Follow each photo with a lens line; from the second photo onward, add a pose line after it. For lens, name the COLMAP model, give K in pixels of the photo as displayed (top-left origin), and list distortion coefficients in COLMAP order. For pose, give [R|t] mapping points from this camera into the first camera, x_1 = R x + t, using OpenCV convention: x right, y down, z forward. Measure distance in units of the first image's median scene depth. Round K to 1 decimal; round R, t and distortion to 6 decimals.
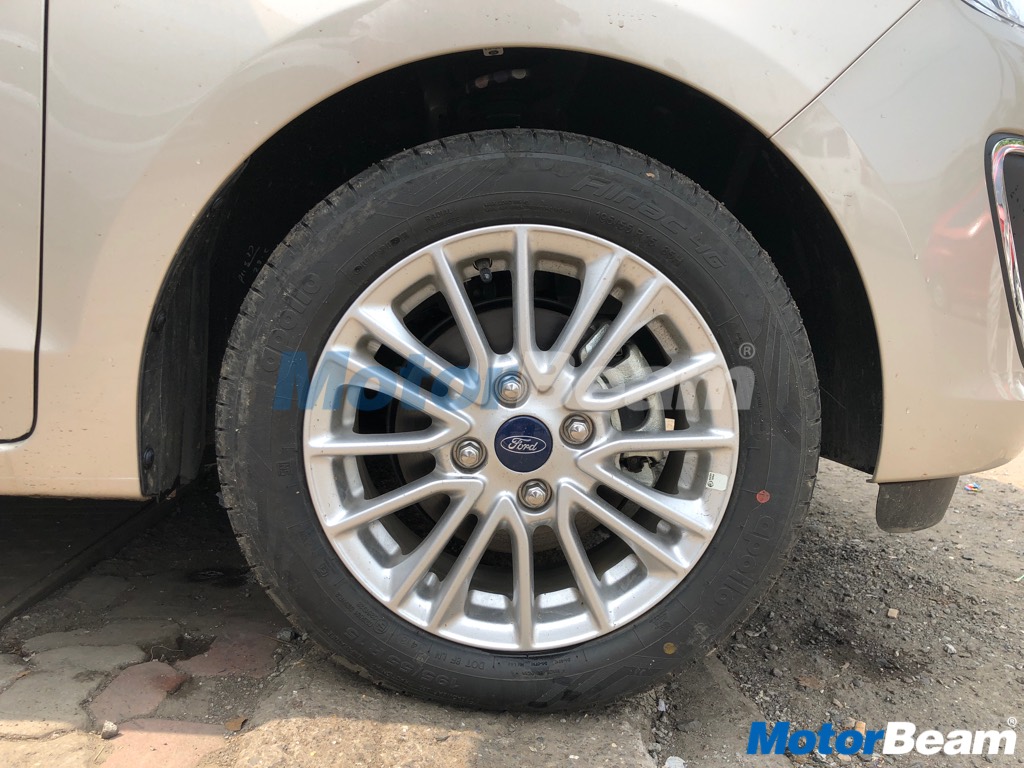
lens RADIAL K [[836.8, 0, 505.9], [0, 836.8, 386.2], [0, 0, 1]] dist [0.033501, -0.040109]
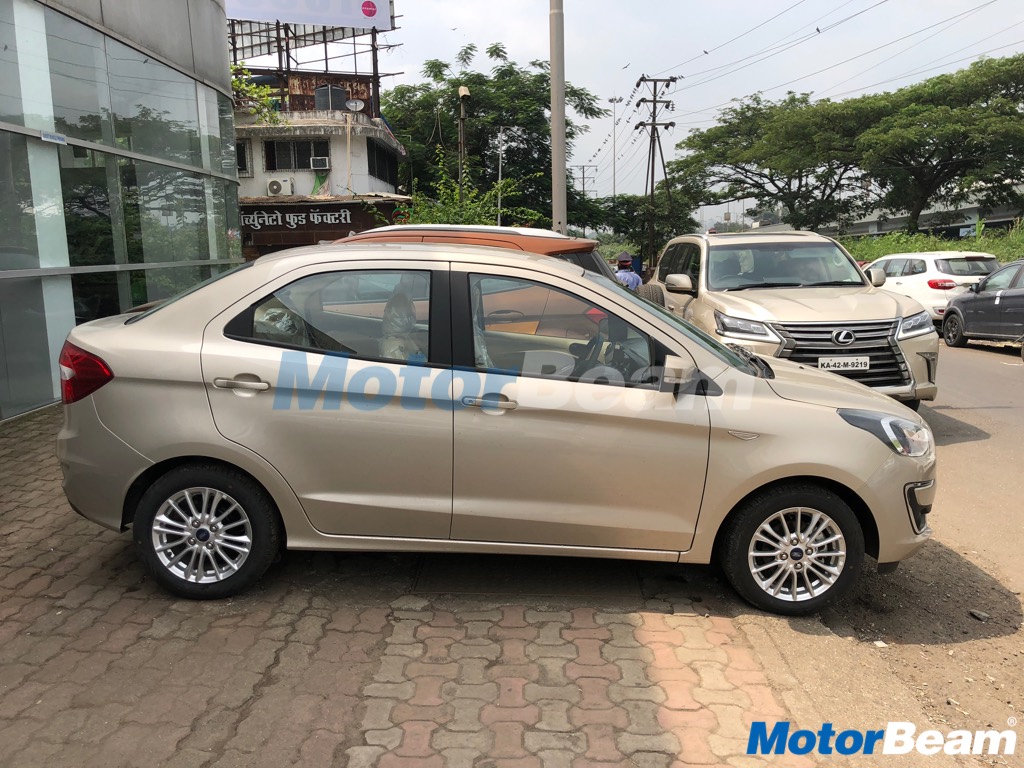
lens RADIAL K [[836.8, 0, 515.1], [0, 836.8, 389.3], [0, 0, 1]] dist [0.033501, -0.040109]
pose [[0.999810, 0.016239, -0.010821, -1.409552], [-0.016003, 0.999640, 0.021547, -0.859654], [0.011167, -0.021370, 0.999709, -3.374933]]
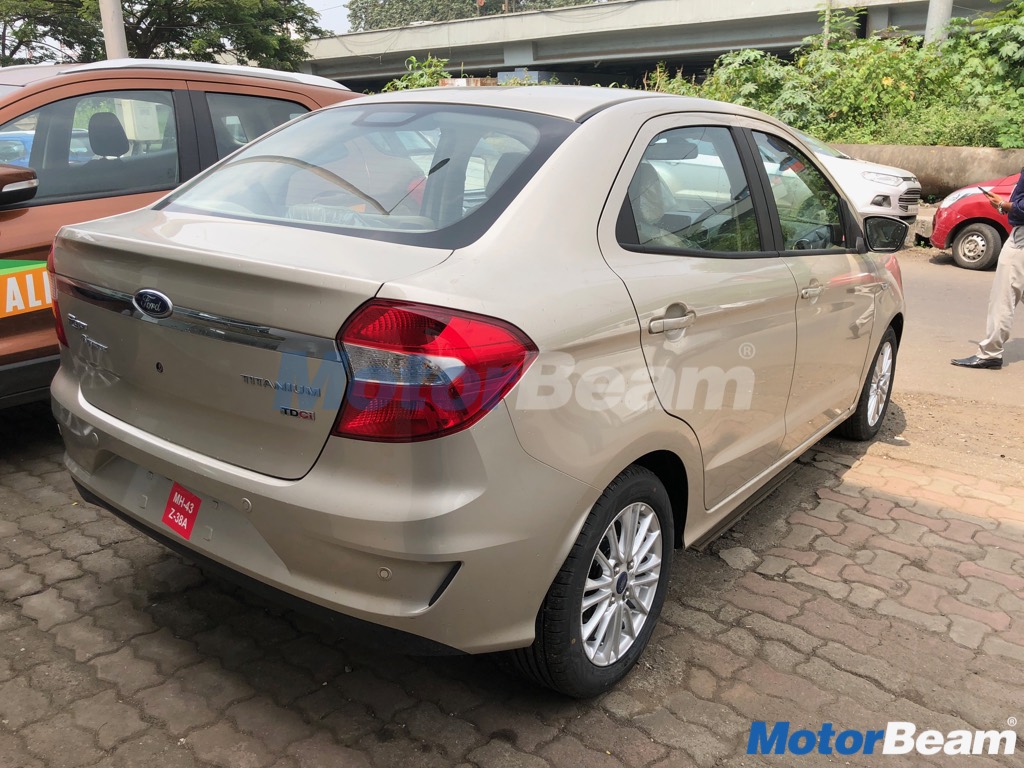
lens RADIAL K [[836.8, 0, 507.7], [0, 836.8, 381.7], [0, 0, 1]] dist [0.033501, -0.040109]
pose [[0.619171, -0.216804, 0.754734, -5.101333], [0.099311, 0.975033, 0.198613, -1.153690], [-0.778951, -0.048022, 0.625244, -0.416340]]
